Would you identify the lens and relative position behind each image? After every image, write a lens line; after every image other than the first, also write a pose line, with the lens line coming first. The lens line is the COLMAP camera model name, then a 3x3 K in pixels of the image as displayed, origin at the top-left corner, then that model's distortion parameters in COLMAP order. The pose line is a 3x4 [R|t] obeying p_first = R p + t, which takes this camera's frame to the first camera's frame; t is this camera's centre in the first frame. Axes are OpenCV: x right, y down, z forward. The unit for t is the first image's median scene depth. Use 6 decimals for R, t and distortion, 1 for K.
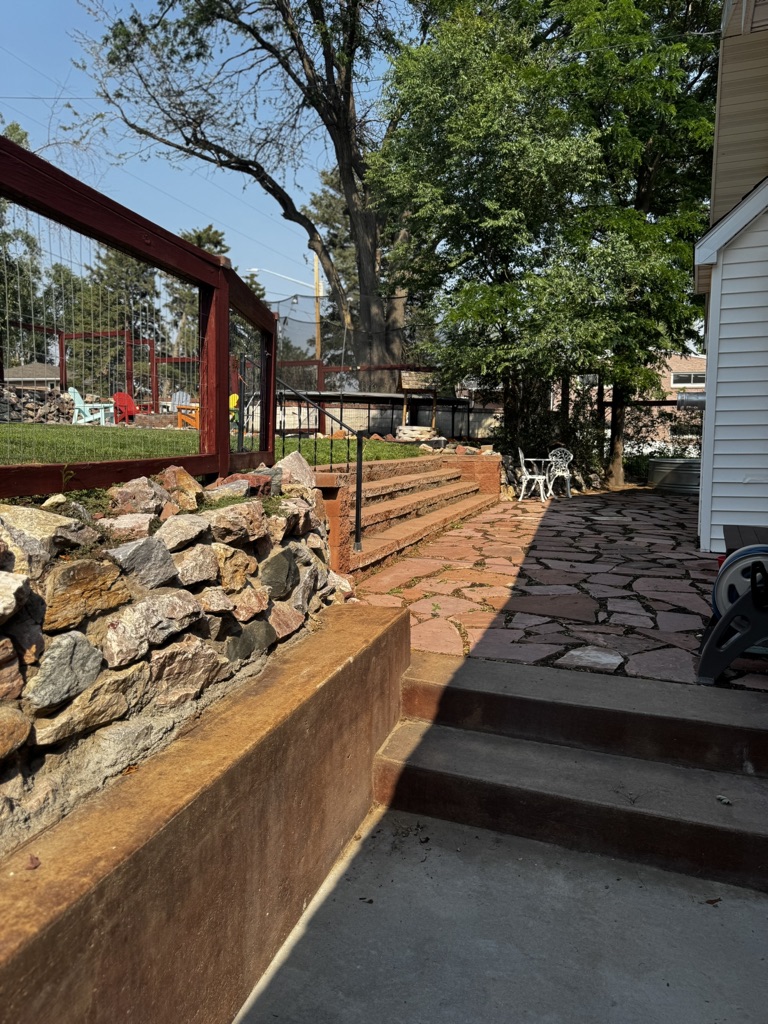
lens RADIAL K [[725.4, 0, 381.0], [0, 725.4, 508.8], [0, 0, 1]] dist [0.051242, -0.064767]
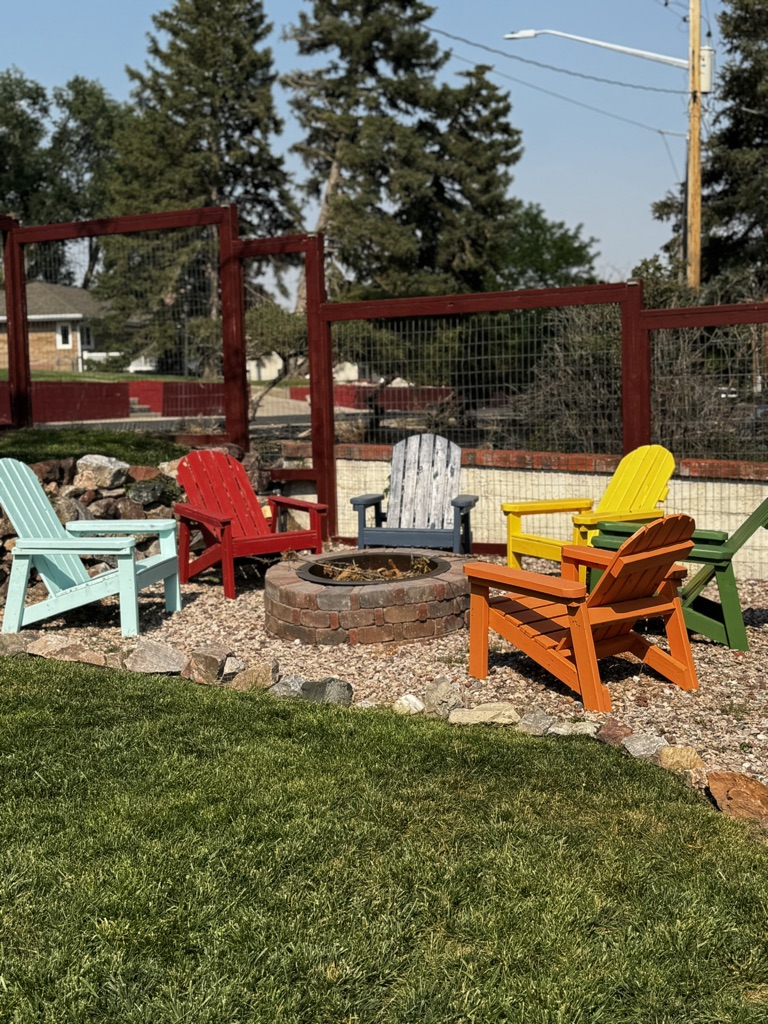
lens RADIAL K [[1414.0, 0, 390.3], [0, 1414.0, 516.1], [0, 0, 1]] dist [0.127915, 0.000000]
pose [[0.978093, -0.004484, -0.208119, -0.207848], [0.001286, 0.999879, -0.015500, -0.140967], [0.208163, 0.014893, 0.977981, 0.579491]]
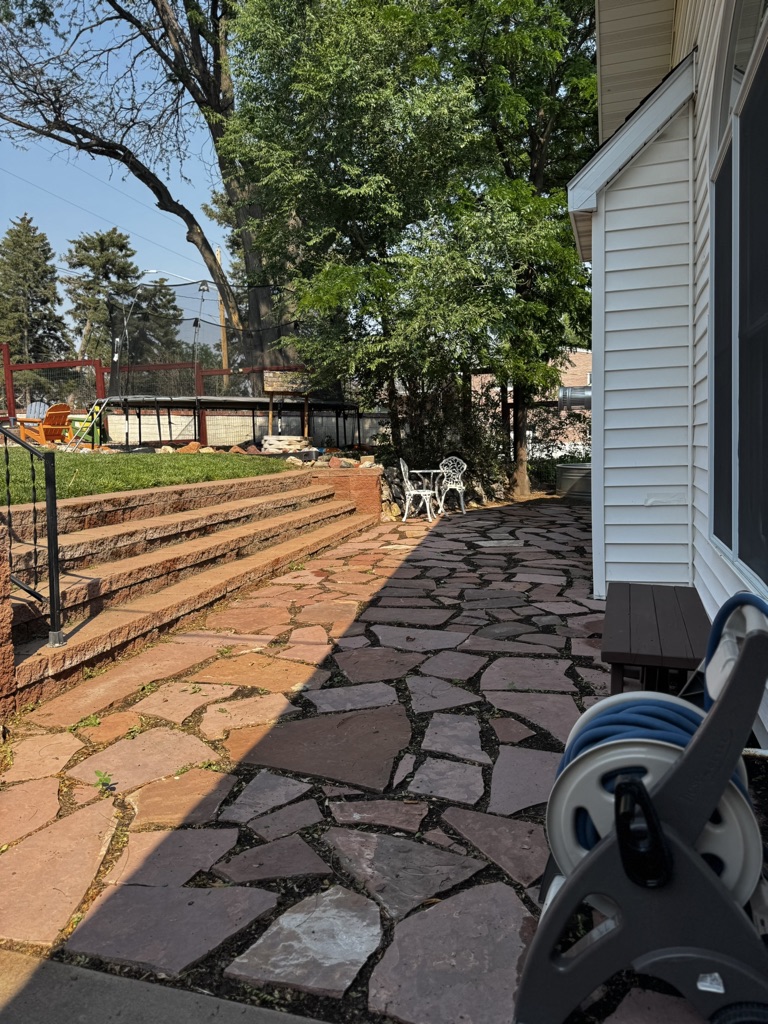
lens RADIAL K [[725.4, 0, 376.5], [0, 725.4, 505.6], [0, 0, 1]] dist [0.051242, -0.064767]
pose [[0.995932, -0.036056, 0.082585, 0.060318], [0.037076, 0.999254, -0.010846, -0.013809], [-0.082132, 0.013864, 0.996525, 0.105275]]
